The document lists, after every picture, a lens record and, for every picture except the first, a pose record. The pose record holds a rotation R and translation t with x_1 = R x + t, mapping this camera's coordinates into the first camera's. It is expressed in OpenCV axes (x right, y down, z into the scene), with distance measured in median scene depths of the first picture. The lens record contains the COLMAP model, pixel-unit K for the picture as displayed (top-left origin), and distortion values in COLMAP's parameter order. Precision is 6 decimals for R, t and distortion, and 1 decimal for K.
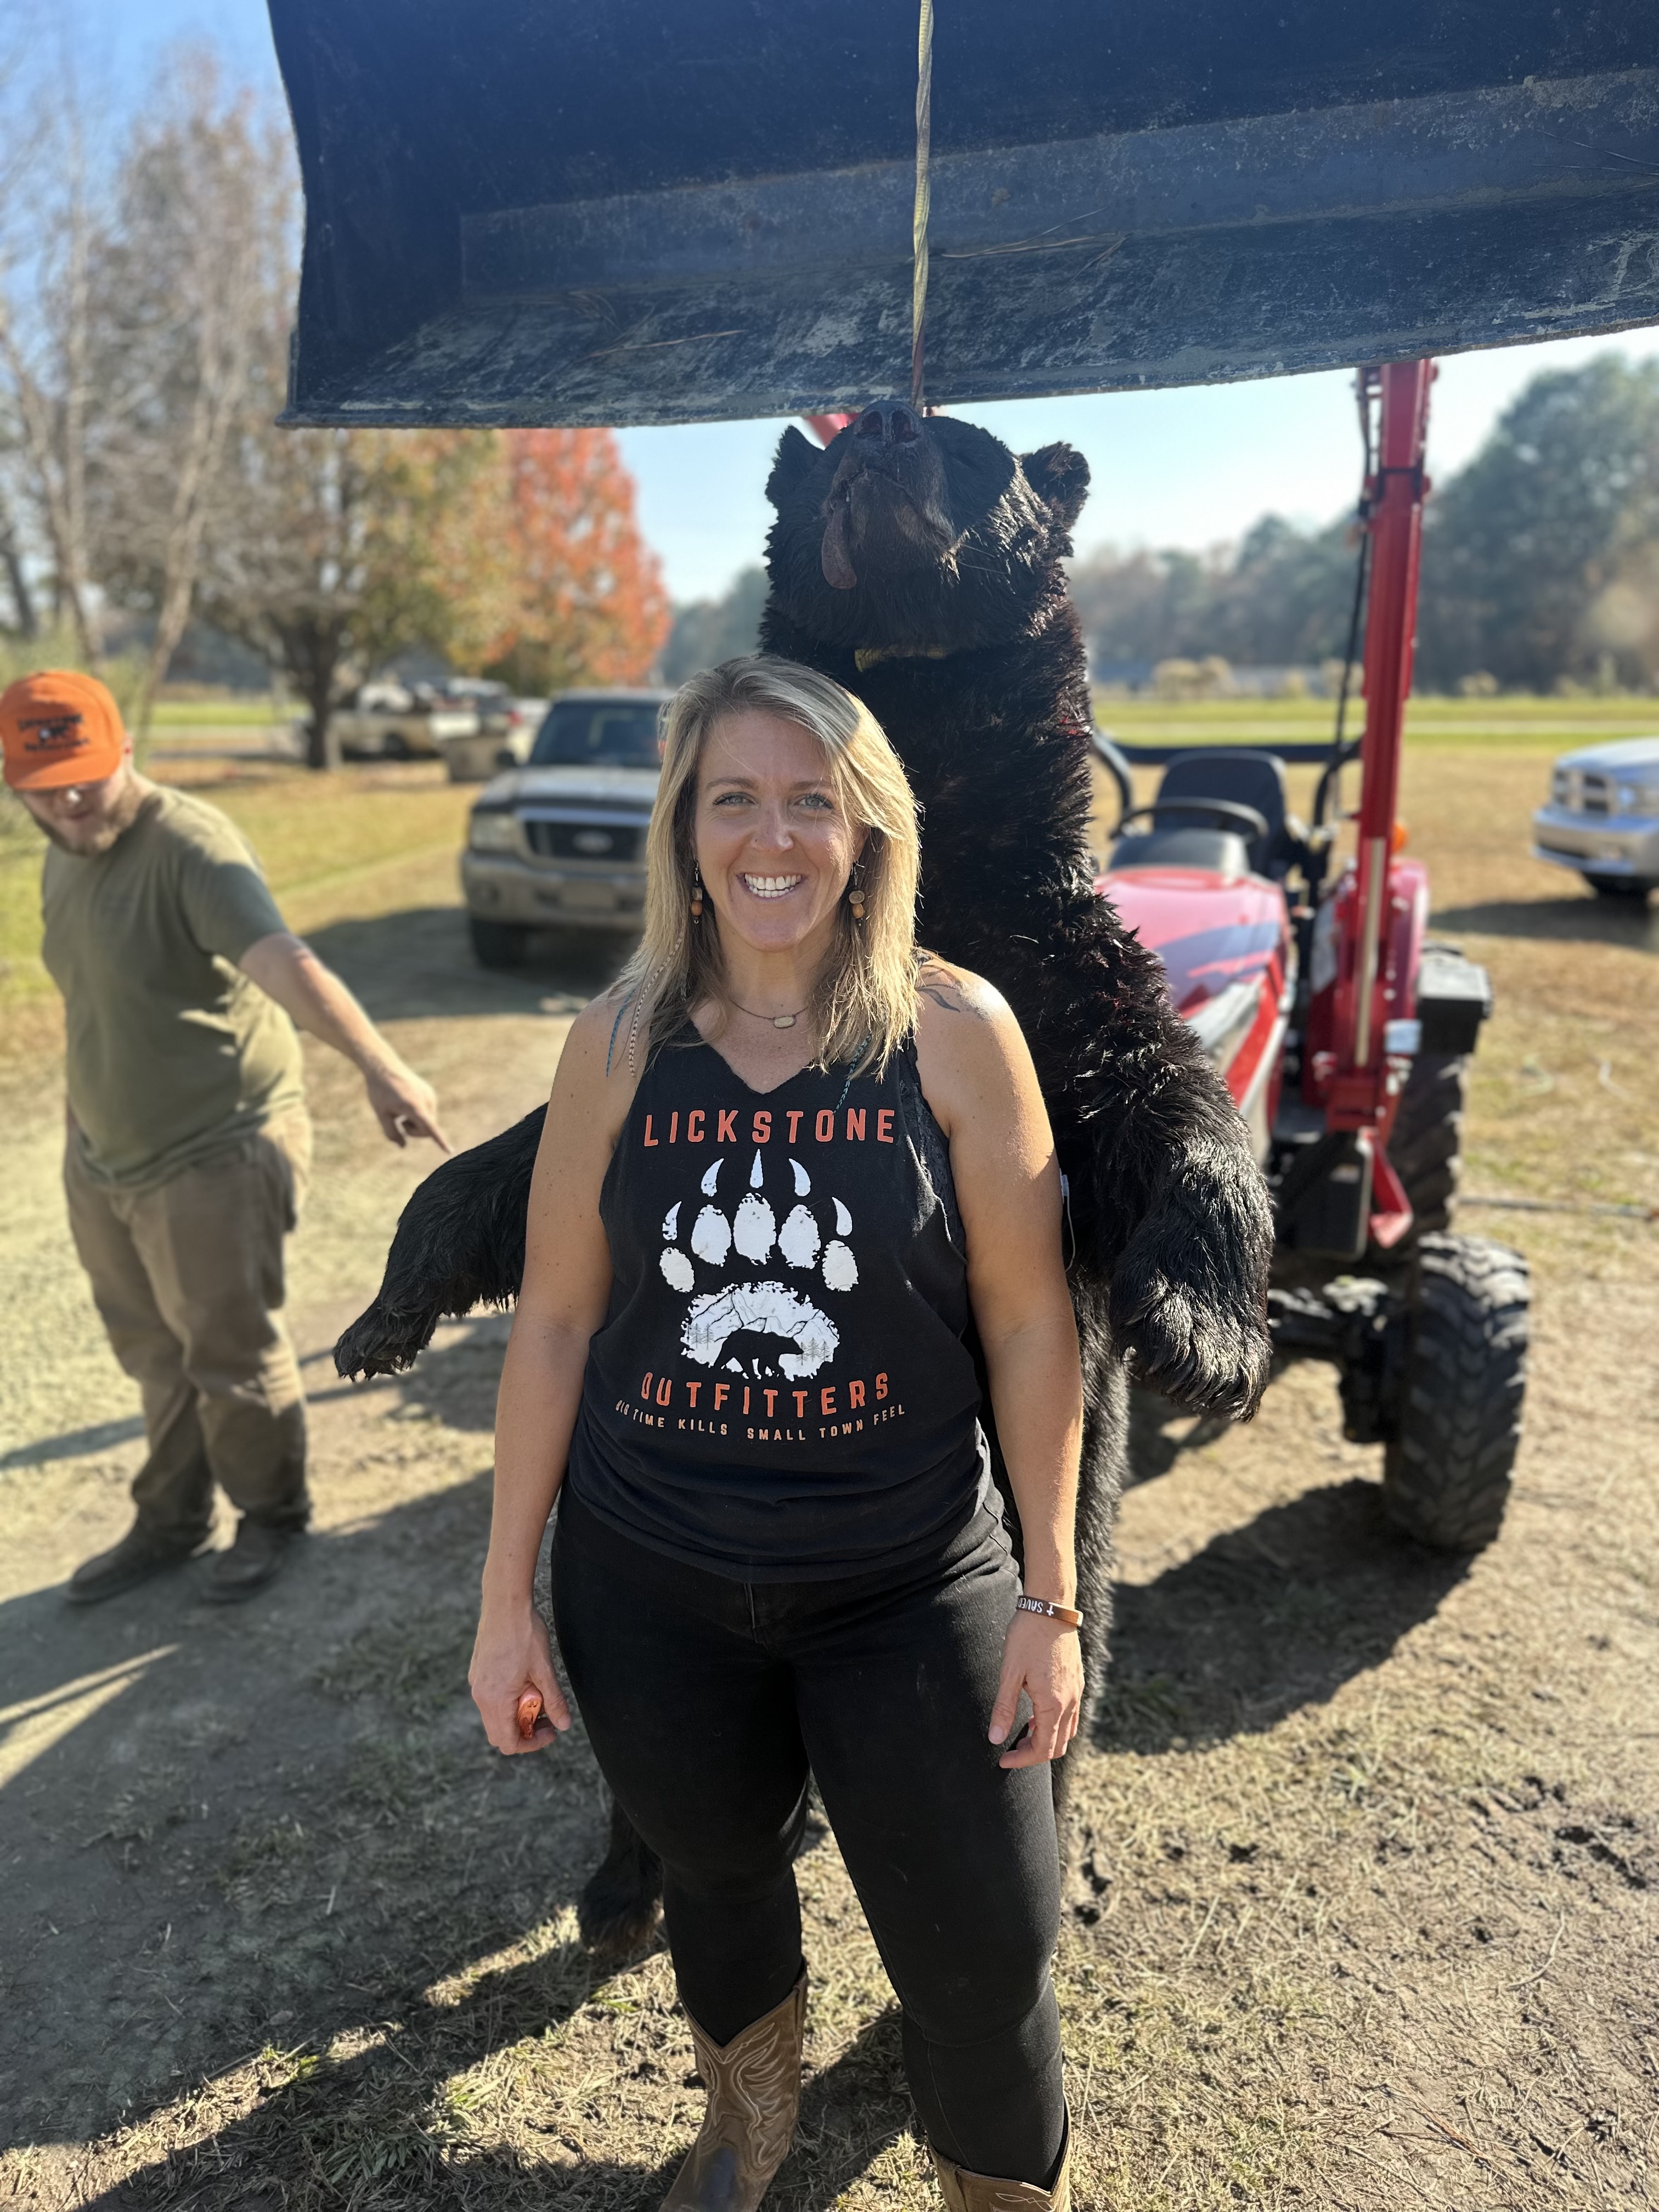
lens RADIAL K [[1561.2, 0, 829.5], [0, 1561.2, 1106.0], [0, 0, 1]] dist [-0.003734, -0.002254]
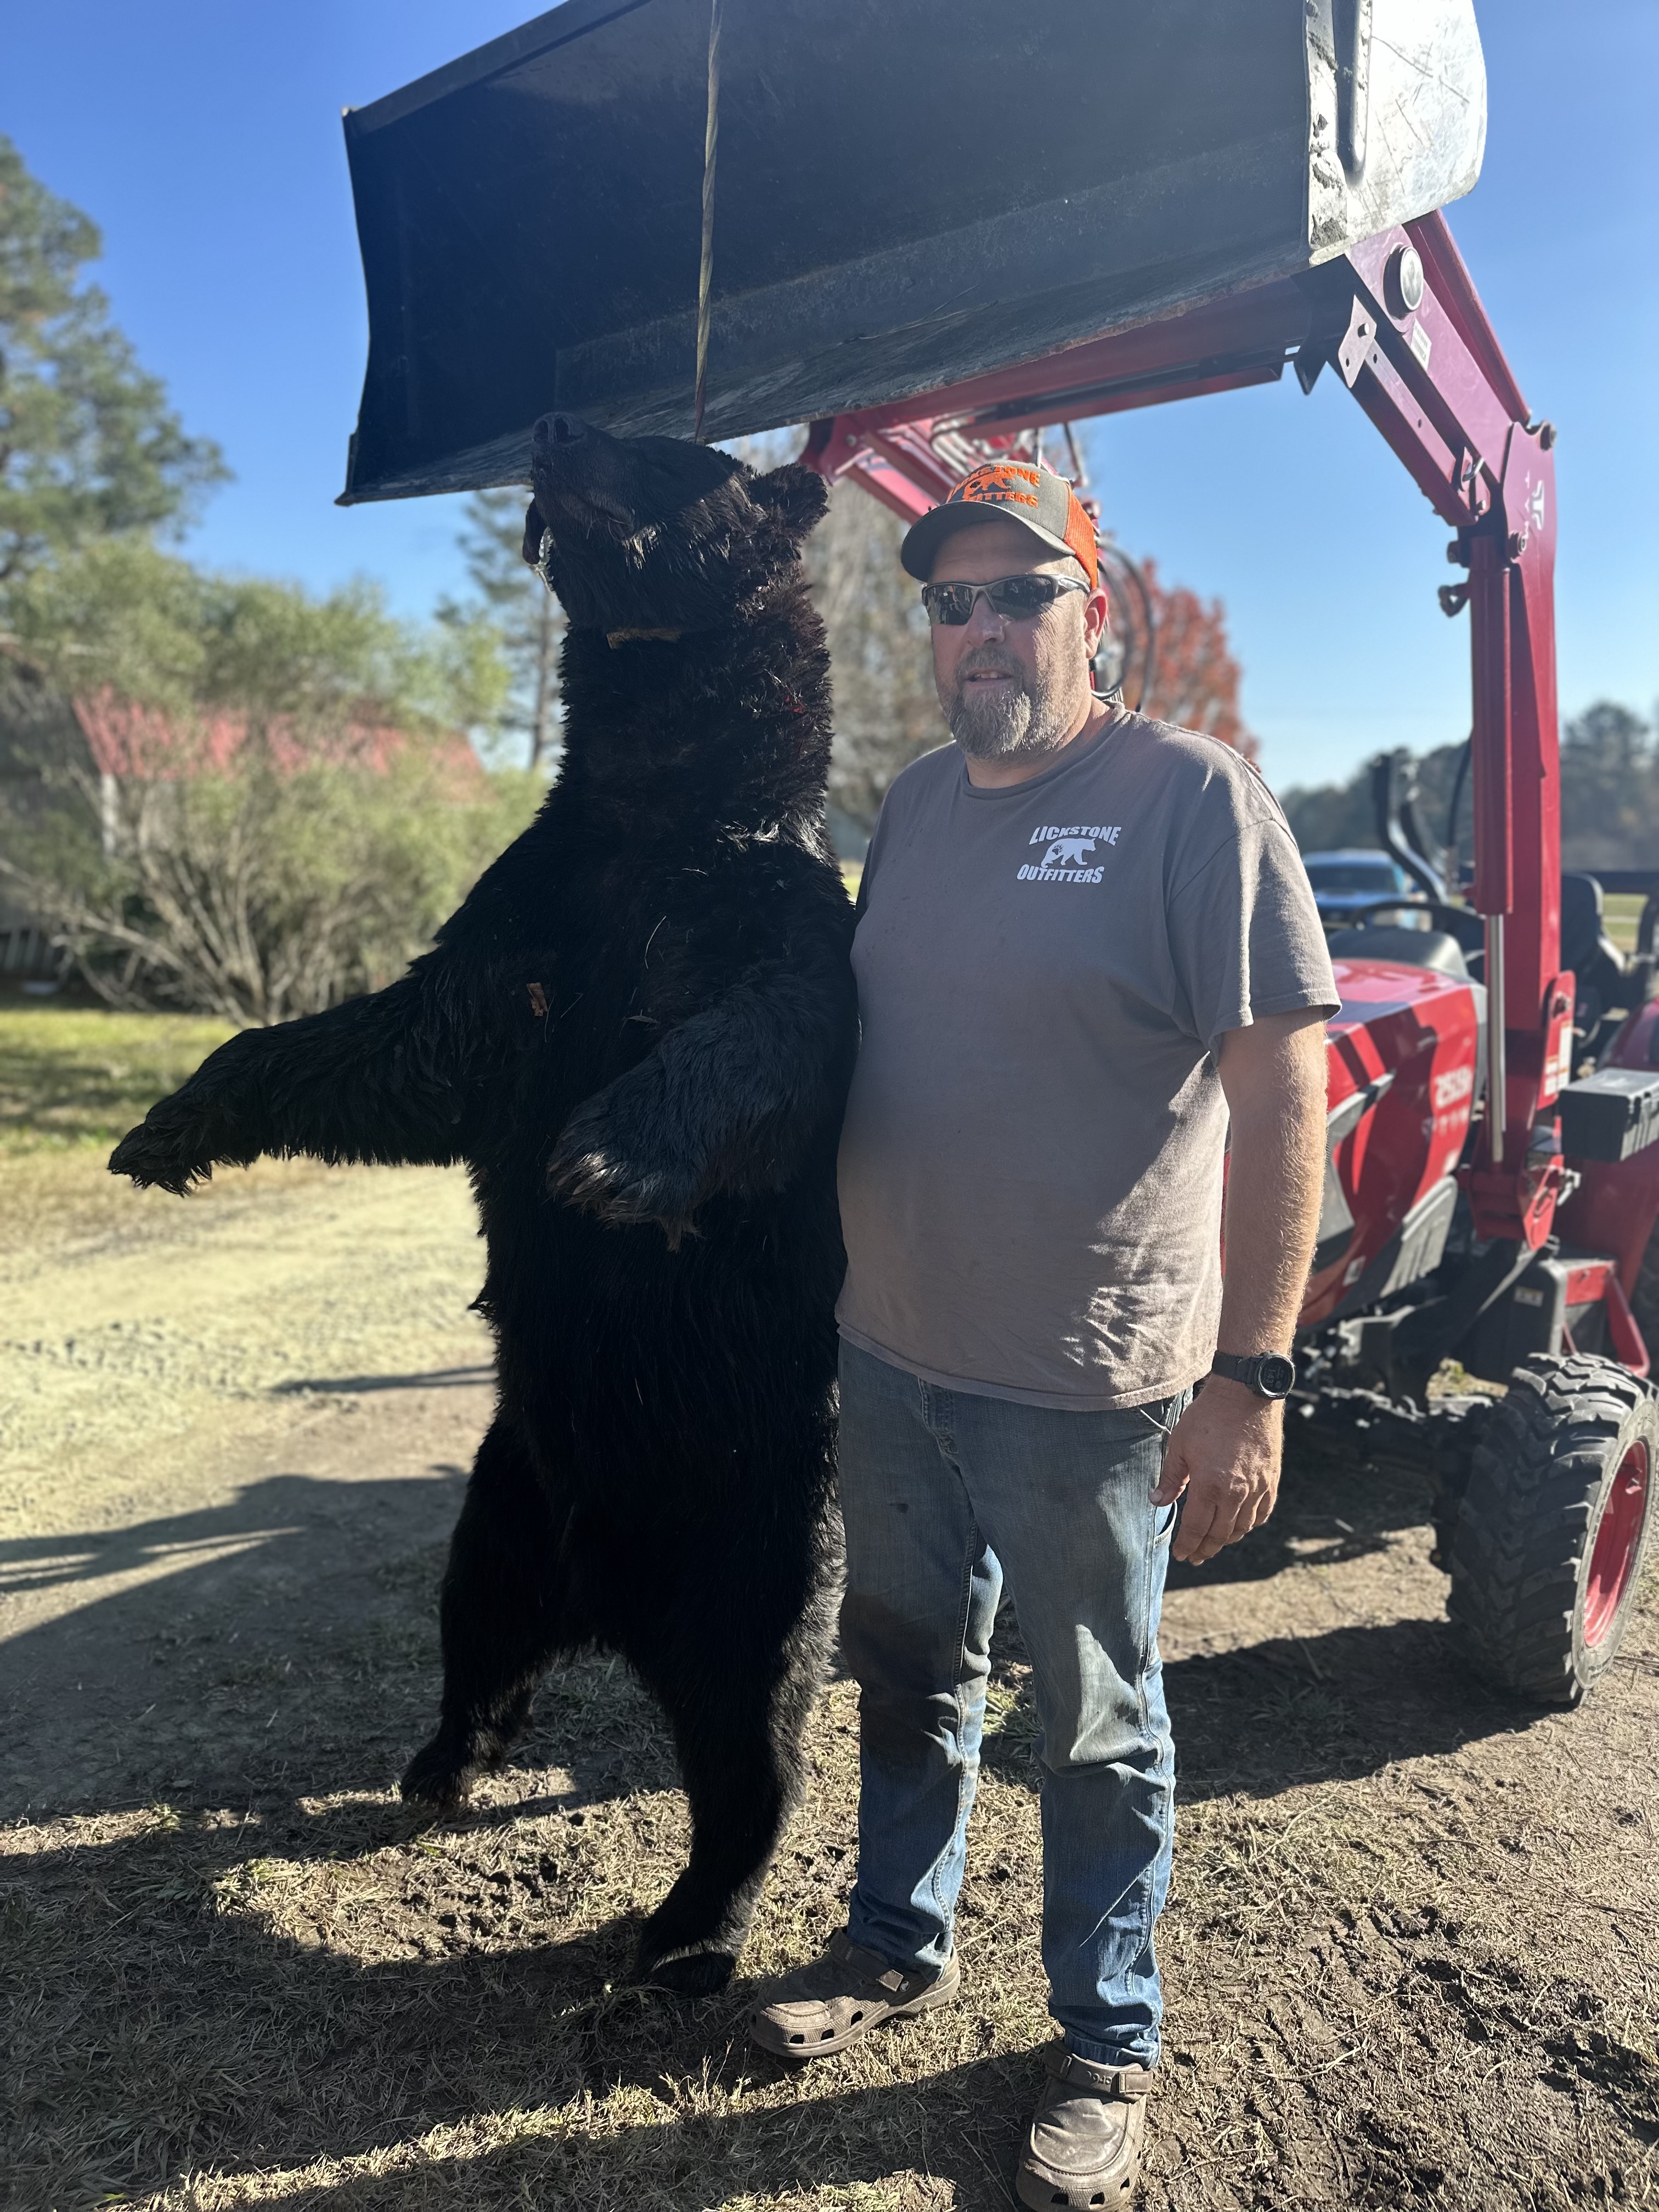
lens RADIAL K [[1556.1, 0, 838.2], [0, 1556.1, 1099.7], [0, 0, 1]] dist [0.001851, 0.000776]
pose [[0.931874, 0.081908, -0.353416, 0.436797], [-0.122066, 0.988170, -0.092841, 0.103317], [0.341630, 0.129656, 0.930848, -0.005131]]
